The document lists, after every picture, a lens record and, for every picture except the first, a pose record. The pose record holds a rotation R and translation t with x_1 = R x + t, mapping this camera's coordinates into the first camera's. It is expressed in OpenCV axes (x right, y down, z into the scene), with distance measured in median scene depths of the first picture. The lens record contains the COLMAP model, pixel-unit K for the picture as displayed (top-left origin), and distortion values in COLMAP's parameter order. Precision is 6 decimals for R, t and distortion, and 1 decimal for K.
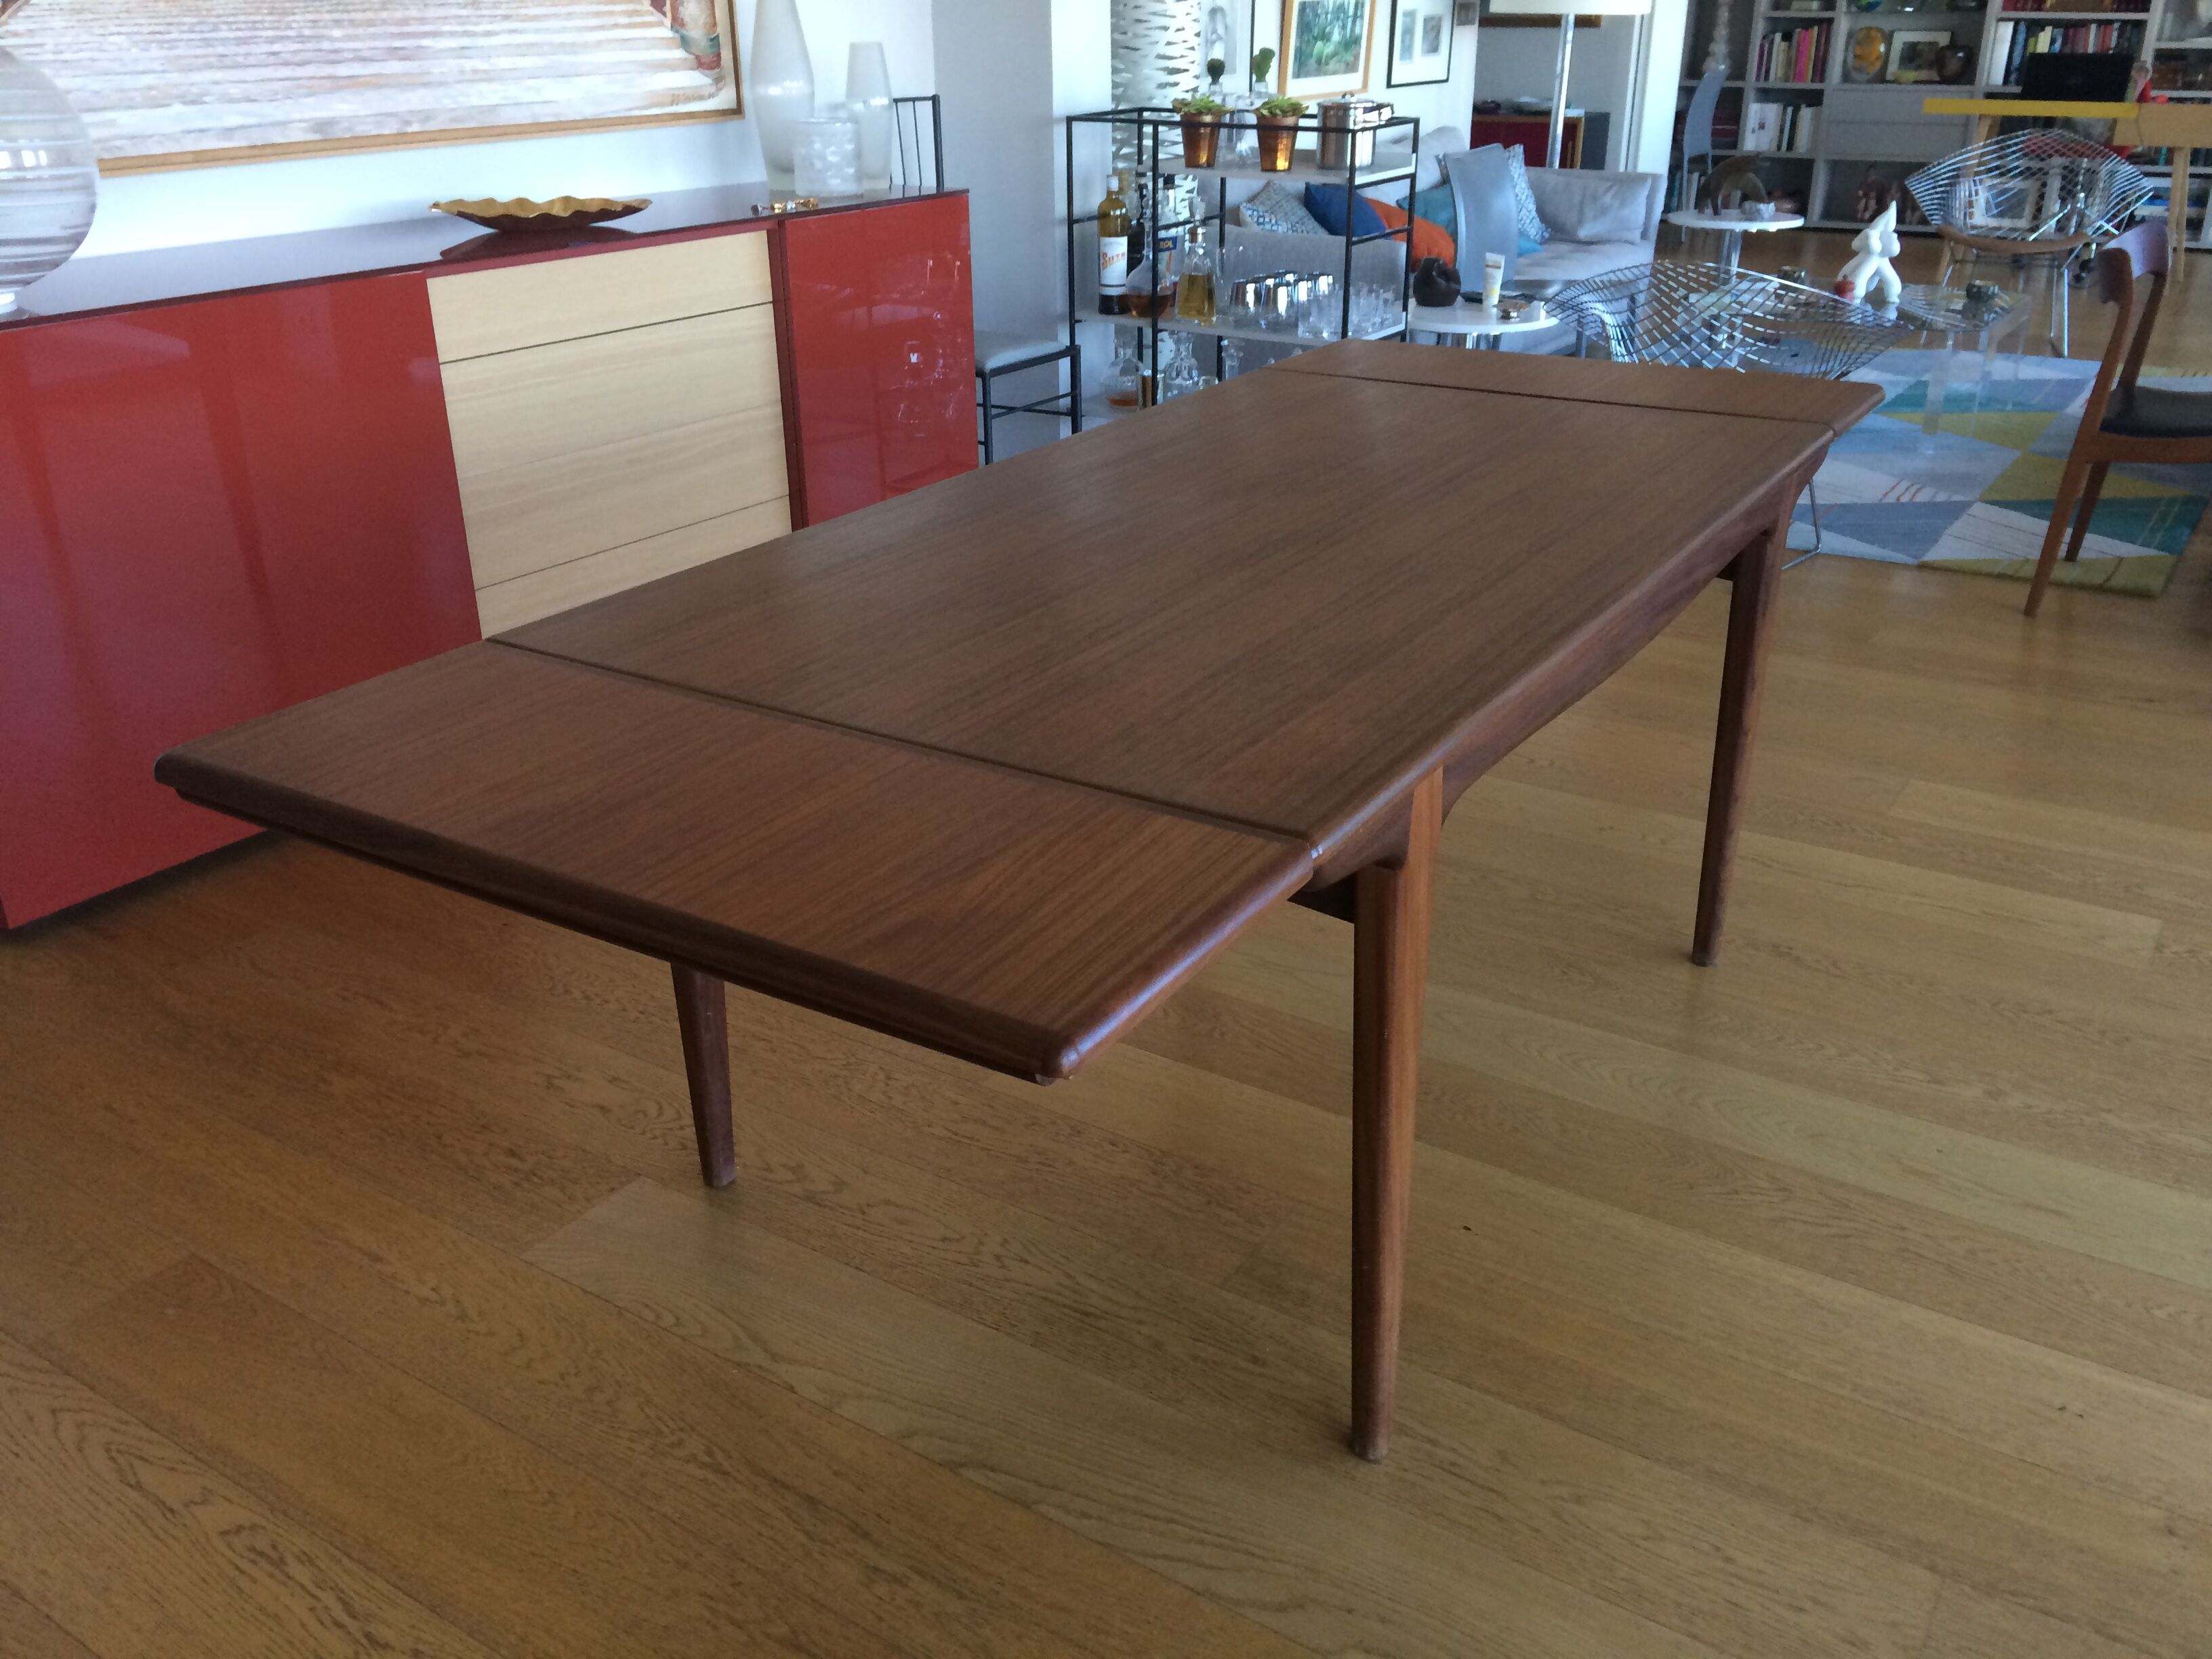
lens RADIAL K [[1866.1, 0, 1122.6], [0, 1866.1, 832.6], [0, 0, 1]] dist [0.093627, -0.130804]
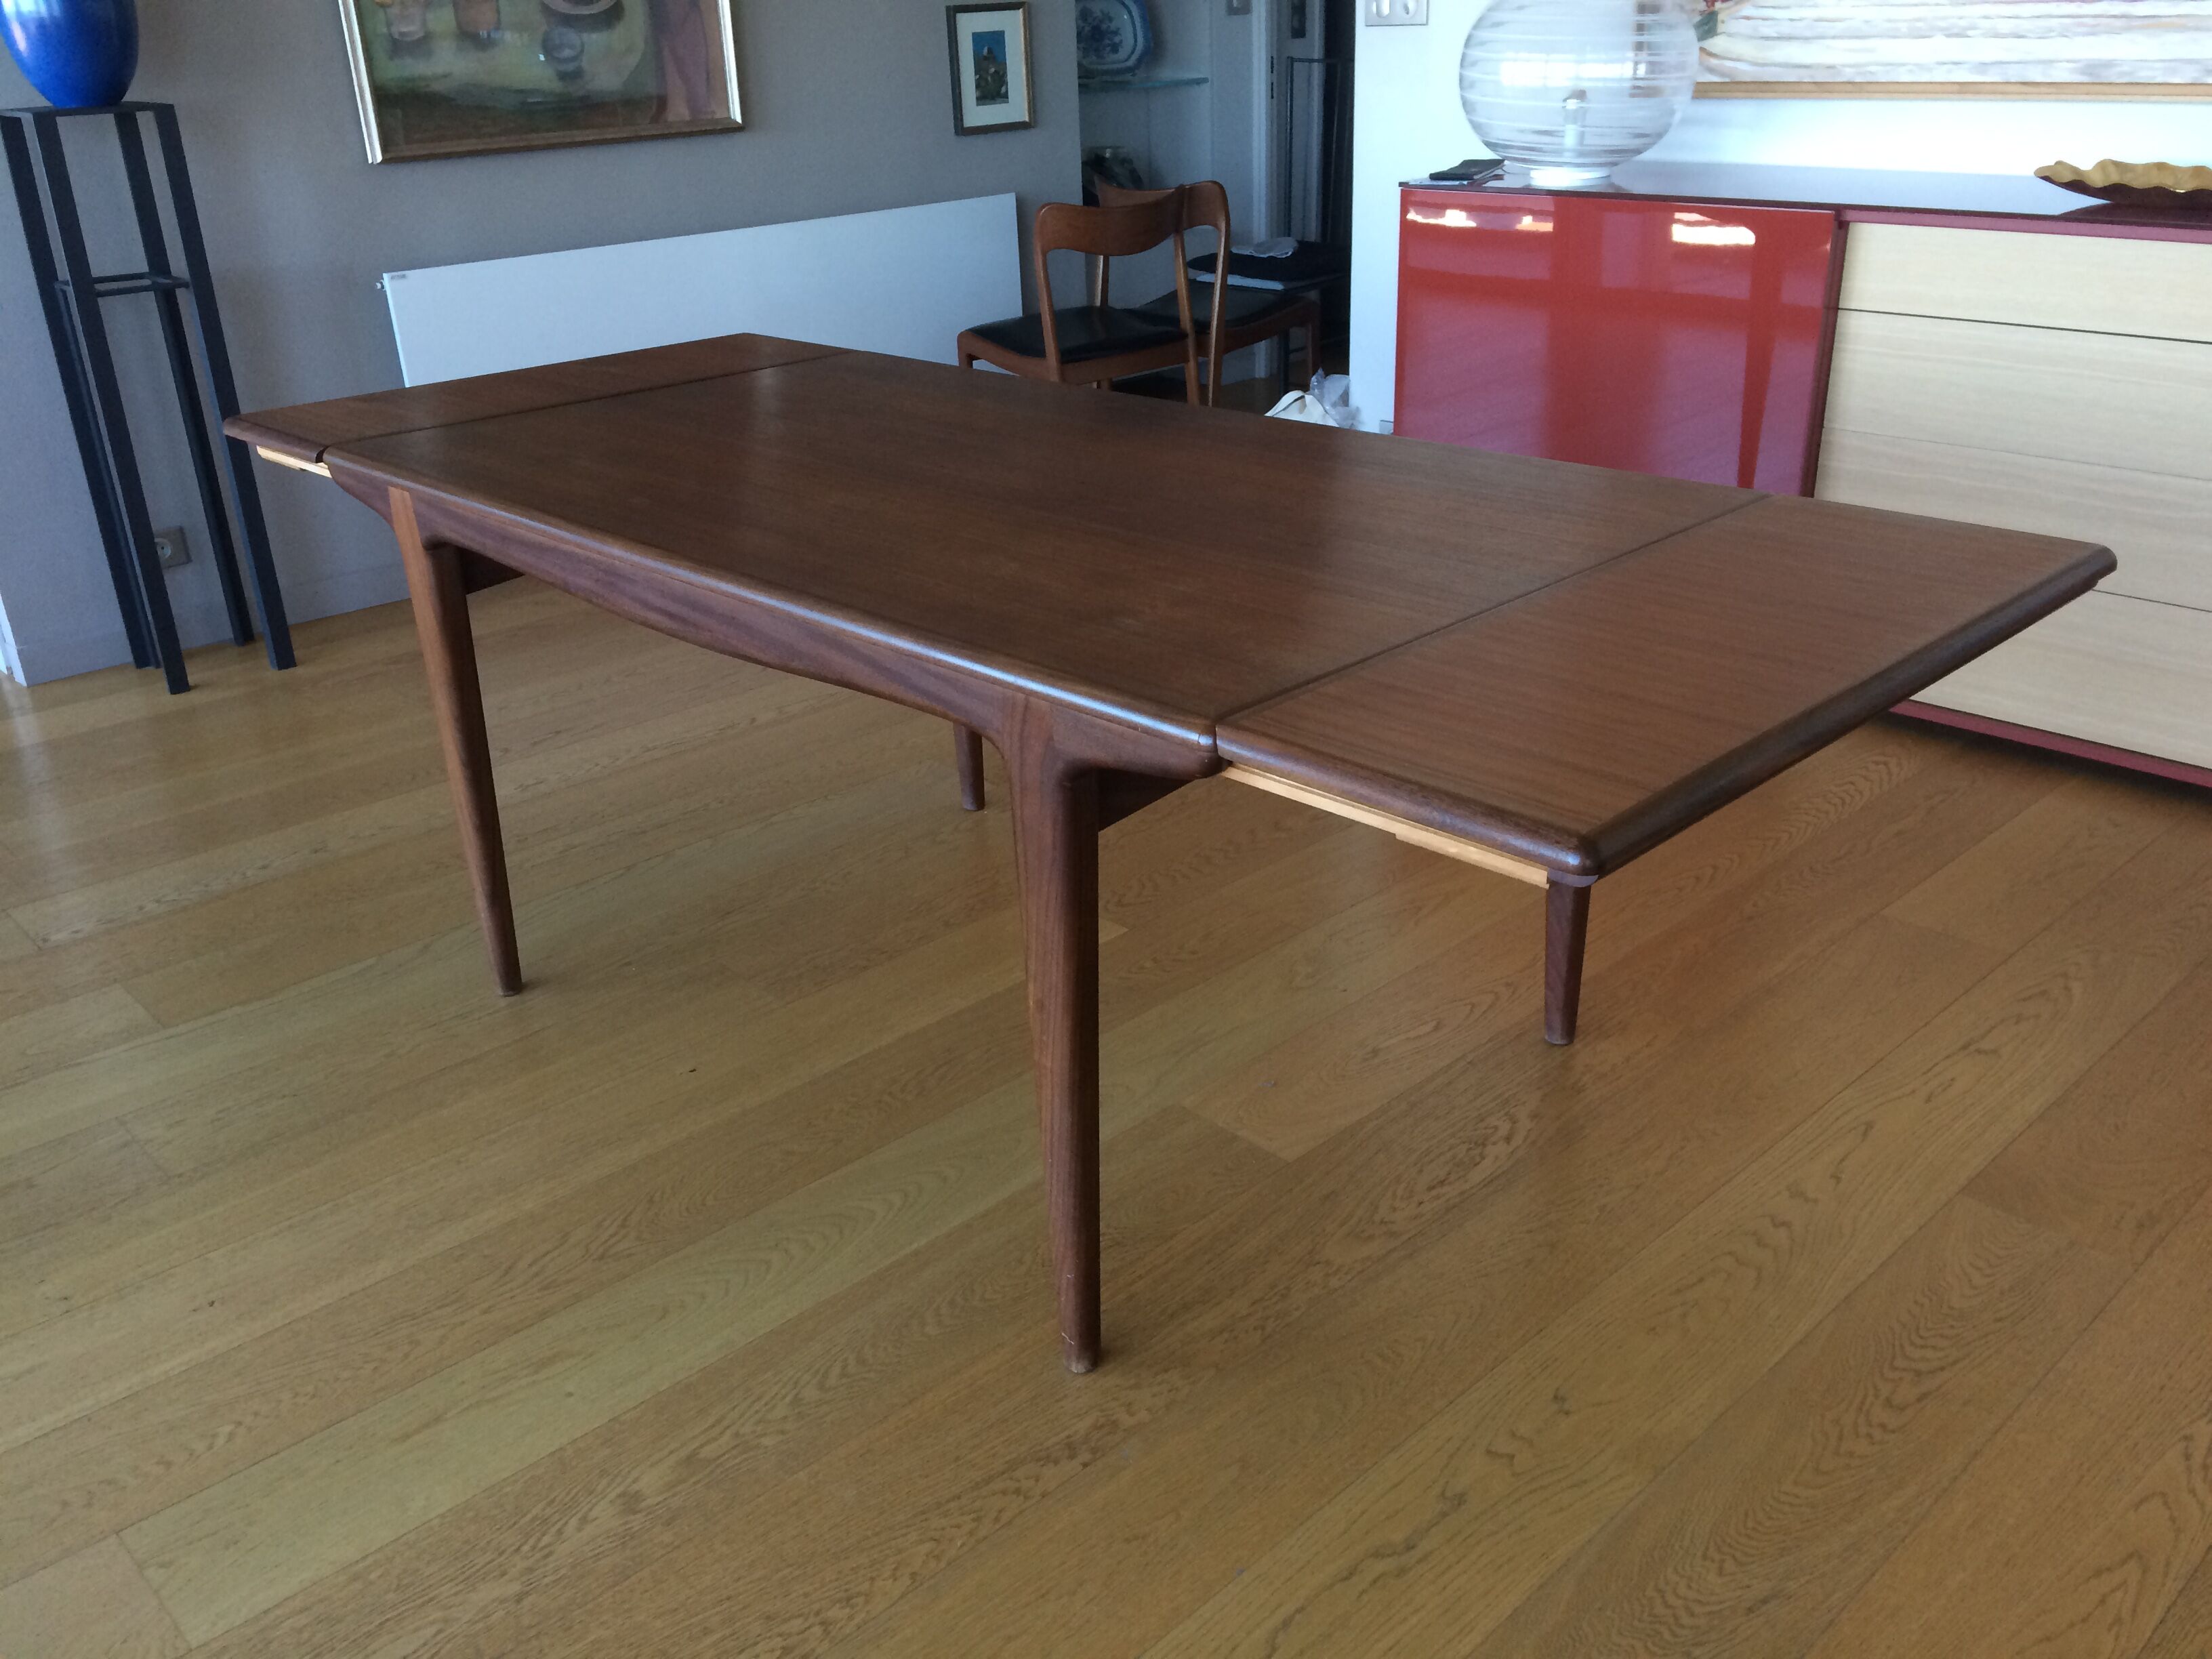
lens RADIAL K [[1866.1, 0, 1122.6], [0, 1866.1, 832.6], [0, 0, 1]] dist [0.093627, -0.130804]
pose [[-0.236004, 0.410431, -0.880823, 0.699594], [-0.364581, 0.802818, 0.471768, -0.351413], [0.900768, 0.432470, -0.039833, 0.803725]]
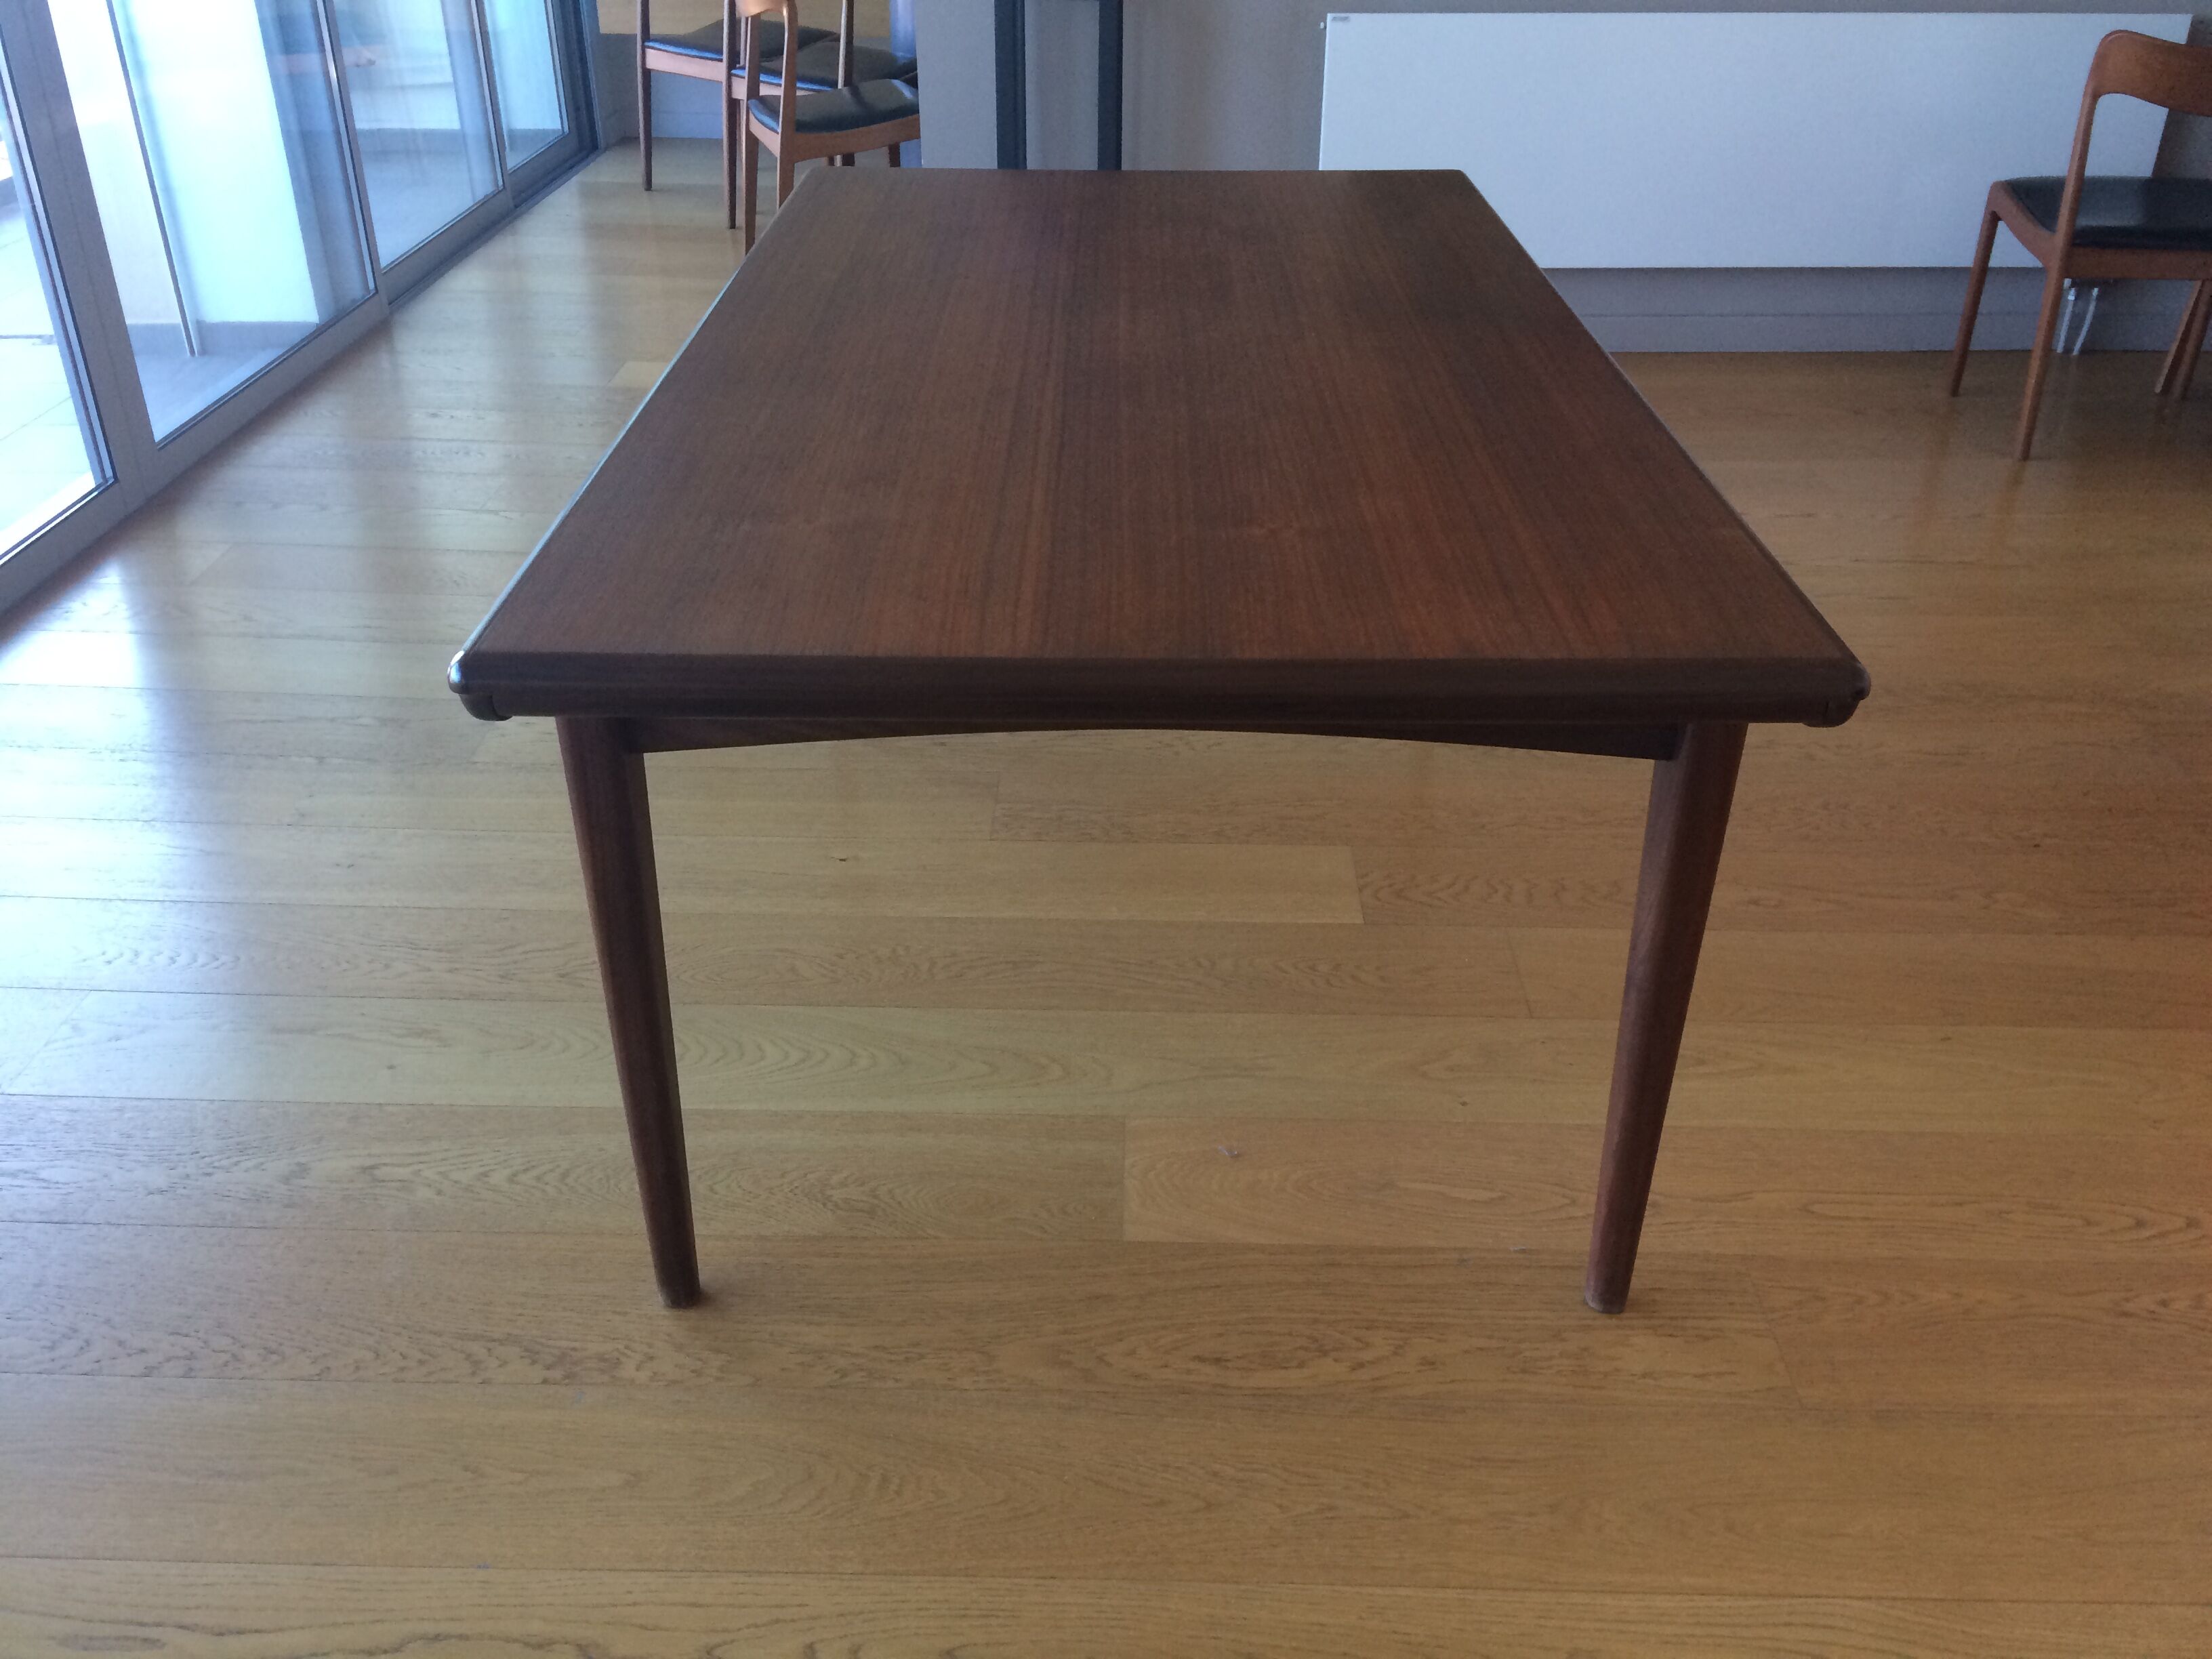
lens RADIAL K [[1866.1, 0, 1122.6], [0, 1866.1, 832.6], [0, 0, 1]] dist [0.093627, -0.130804]
pose [[-0.852576, 0.263126, -0.451530, 0.359239], [-0.216009, 0.609314, 0.762939, -0.458323], [0.475873, 0.747998, -0.462649, 1.049465]]
